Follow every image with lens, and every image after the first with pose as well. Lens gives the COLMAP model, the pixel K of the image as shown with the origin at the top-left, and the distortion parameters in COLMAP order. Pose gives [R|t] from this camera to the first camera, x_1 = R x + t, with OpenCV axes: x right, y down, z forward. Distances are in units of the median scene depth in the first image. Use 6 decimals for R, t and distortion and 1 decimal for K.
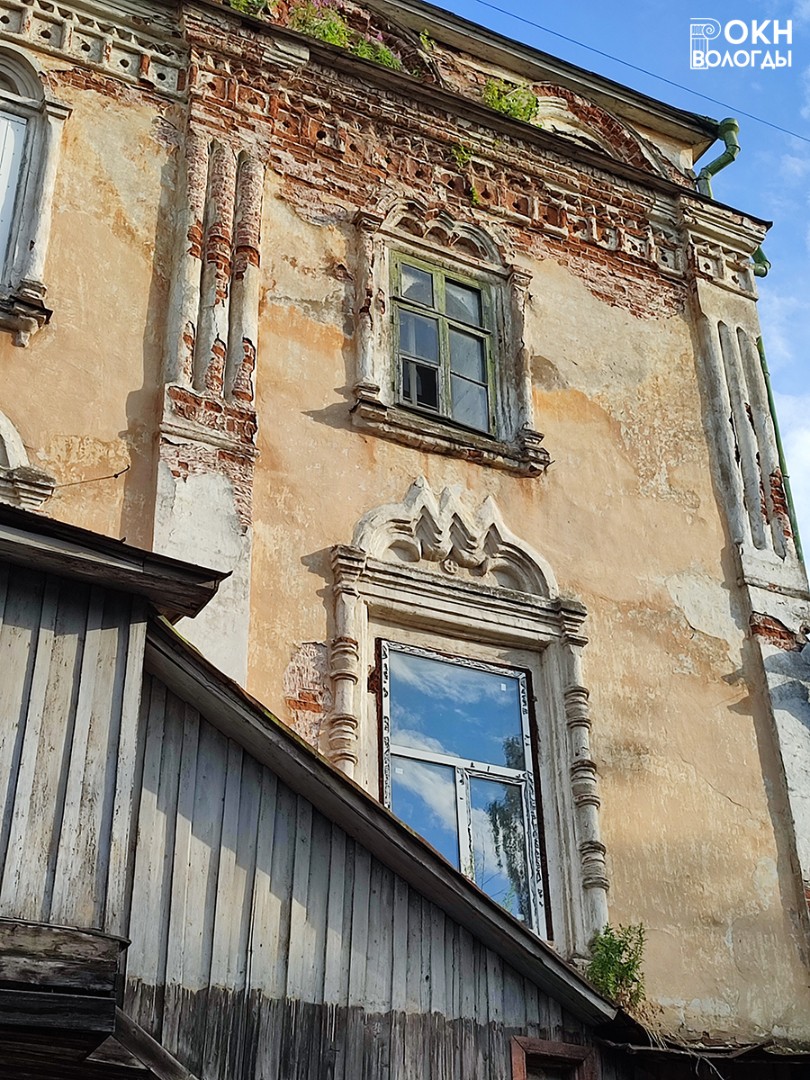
lens RADIAL K [[1554.6, 0, 405.0], [0, 1554.6, 540.0], [0, 0, 1]] dist [0.105766, -0.439556]
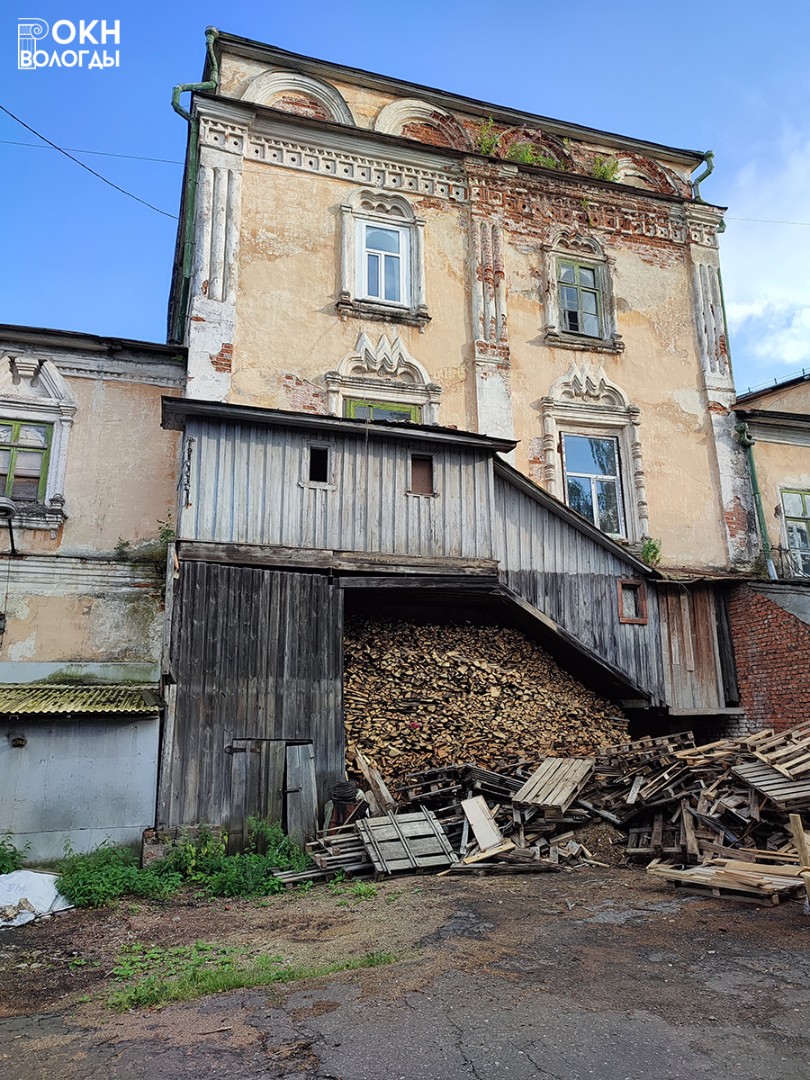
lens RADIAL K [[772.6, 0, 405.0], [0, 772.6, 540.0], [0, 0, 1]] dist [0.025352, 0.008489]
pose [[0.984541, -0.036323, -0.171345, -0.052263], [0.088867, 0.946587, 0.309960, -0.176727], [0.150935, -0.320396, 0.935182, -0.311612]]
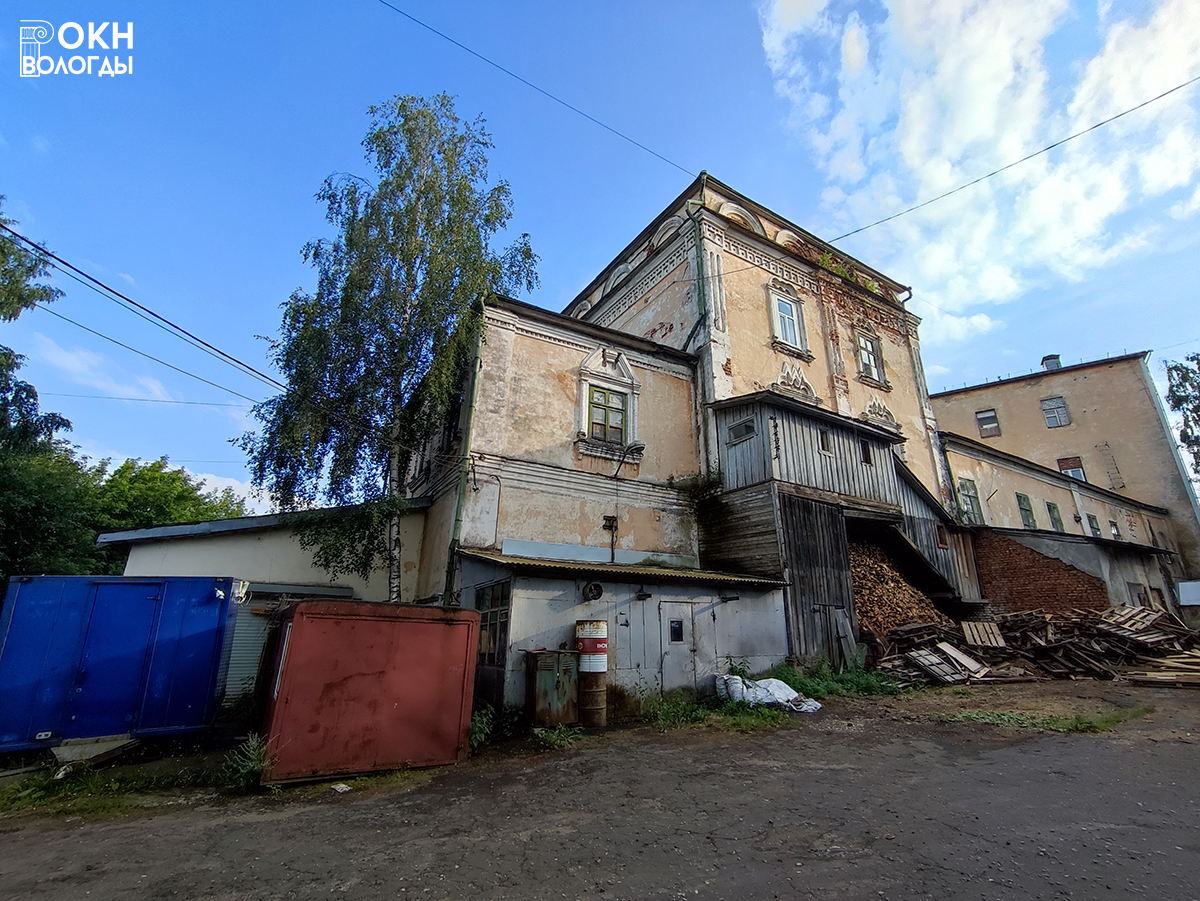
lens RADIAL K [[539.7, 0, 616.5], [0, 539.7, 445.0], [0, 0, 1]] dist [-0.001638, 0.008462]
pose [[0.995976, 0.052941, 0.072314, -0.782022], [-0.068501, 0.969977, 0.233349, -0.199806], [-0.057790, -0.237363, 0.969700, -0.455079]]
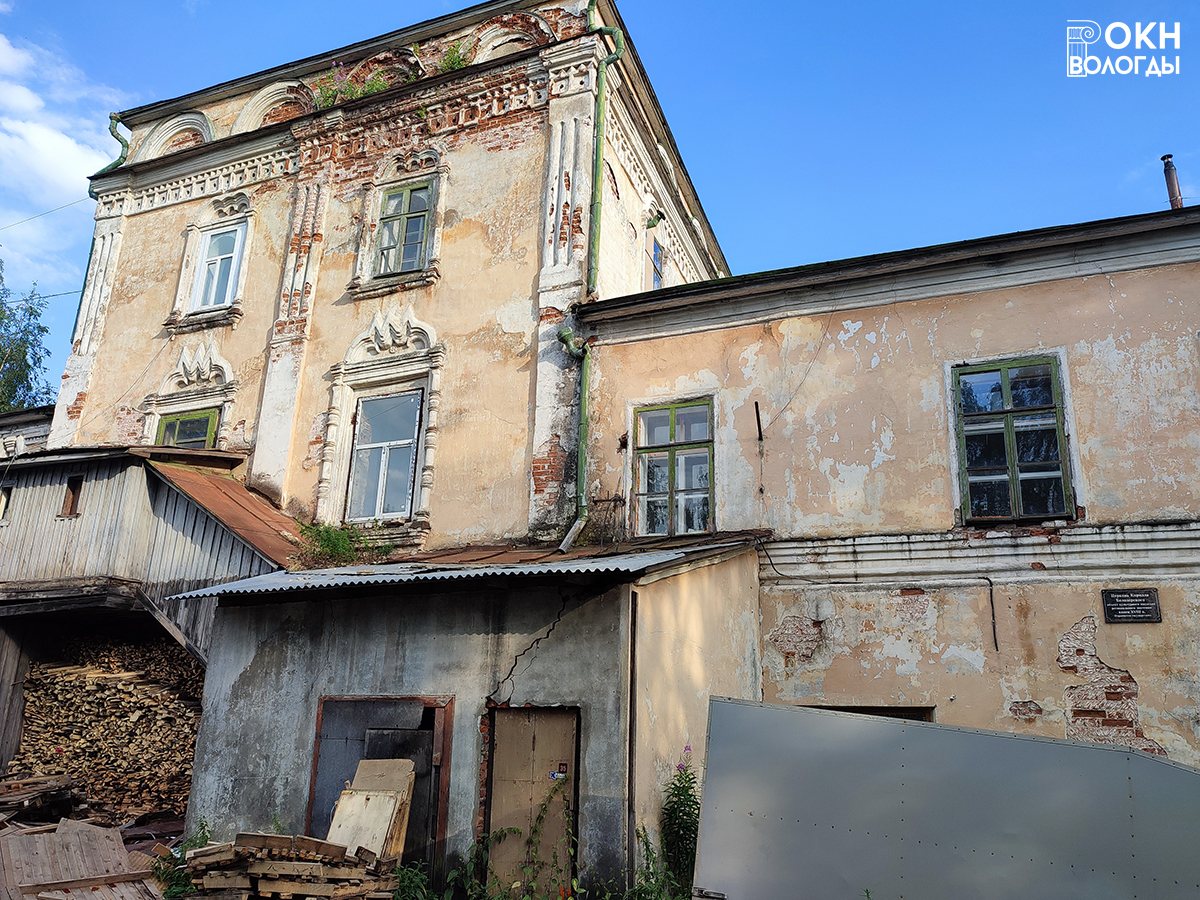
lens RADIAL K [[915.7, 0, 597.0], [0, 915.7, 453.1], [0, 0, 1]] dist [0.032220, -0.003990]
pose [[0.635971, -0.190776, -0.747760, 1.068027], [0.385303, 0.918043, 0.093480, 0.131043], [0.668642, -0.347564, 0.657356, 0.293111]]
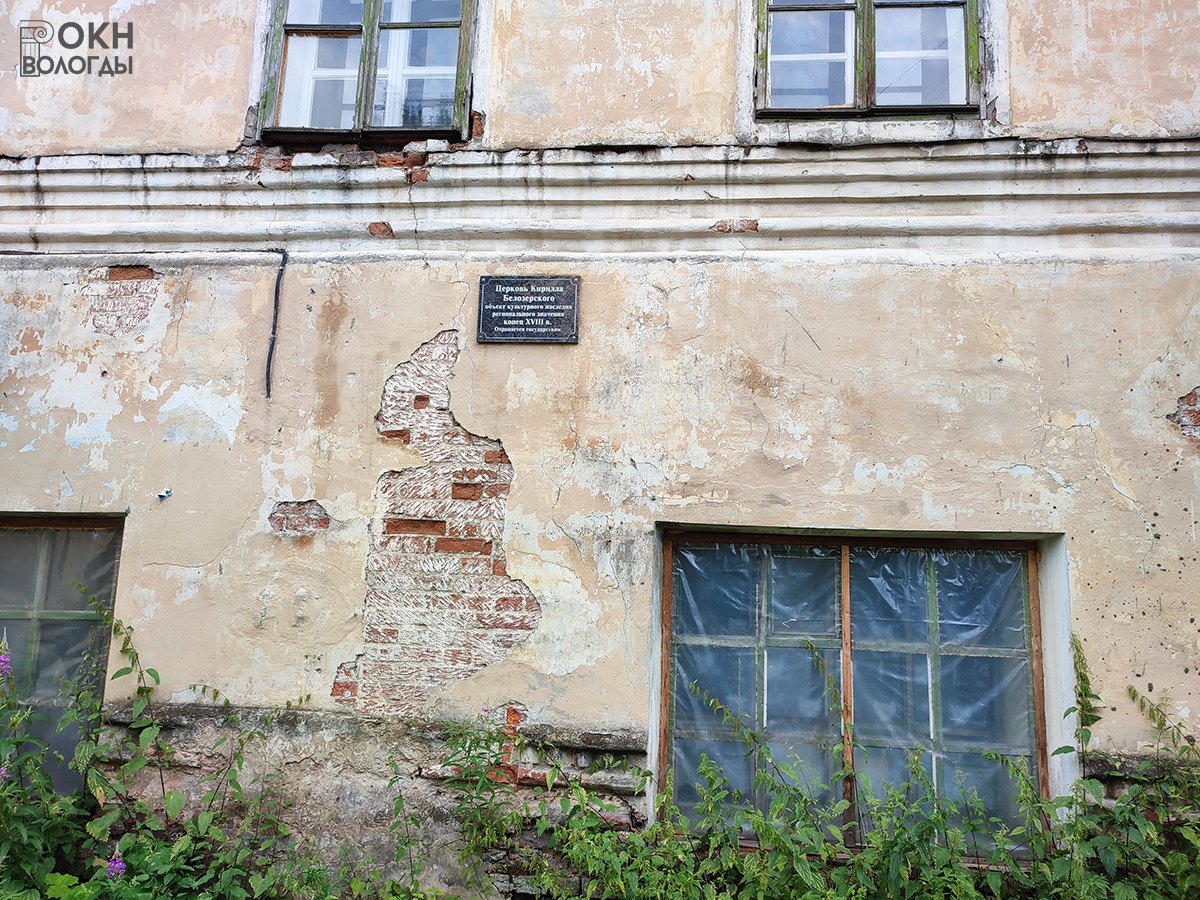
lens RADIAL K [[915.7, 0, 597.0], [0, 915.7, 453.1], [0, 0, 1]] dist [0.032220, -0.003990]
pose [[0.834830, -0.046217, -0.548564, 0.970467], [0.254936, 0.915637, 0.310831, 0.435728], [0.487920, -0.399340, 0.776184, 0.758914]]
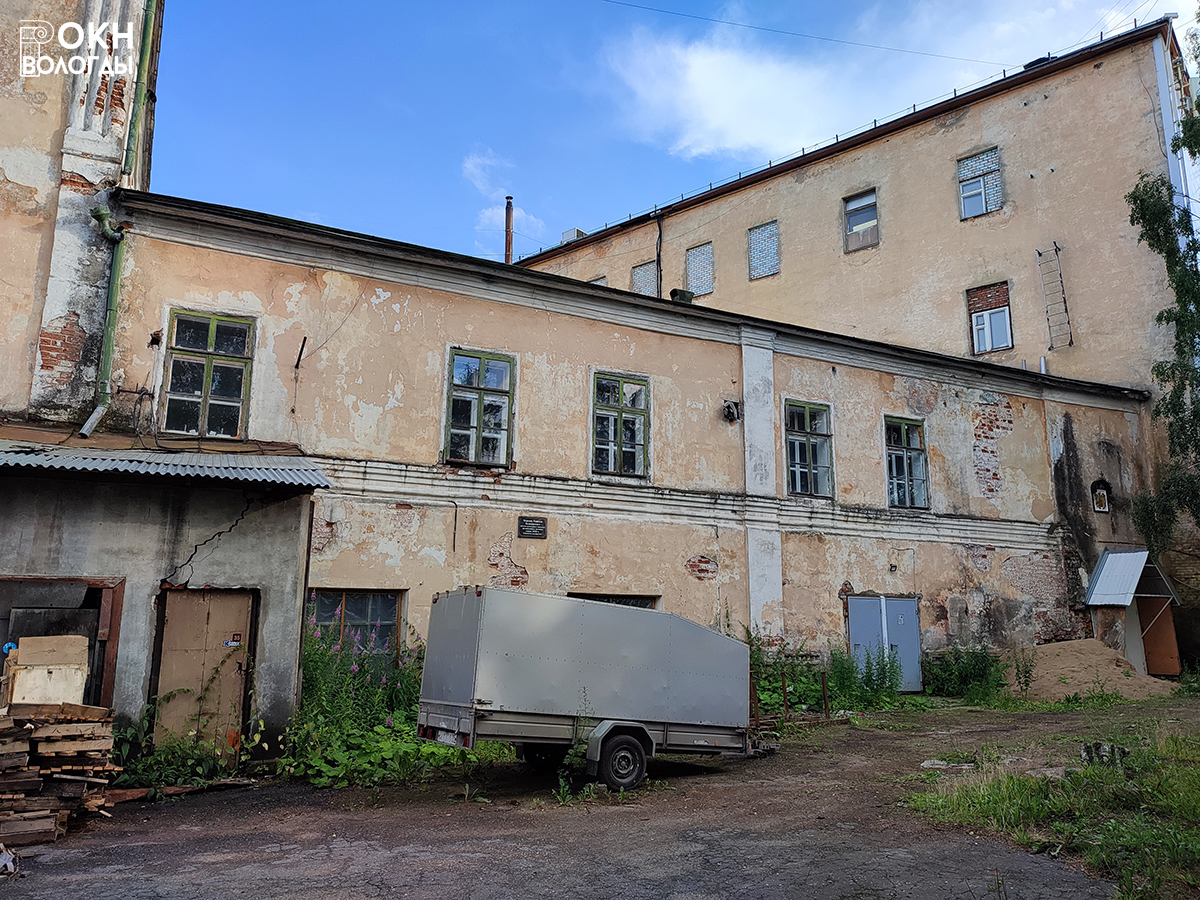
lens RADIAL K [[870.7, 0, 600.9], [0, 870.7, 447.0], [0, 0, 1]] dist [0.035698, -0.023082]
pose [[0.999275, 0.022945, -0.030365, 0.874477], [-0.010333, 0.931429, 0.363776, -0.029579], [0.036630, -0.363199, 0.930991, 0.019638]]
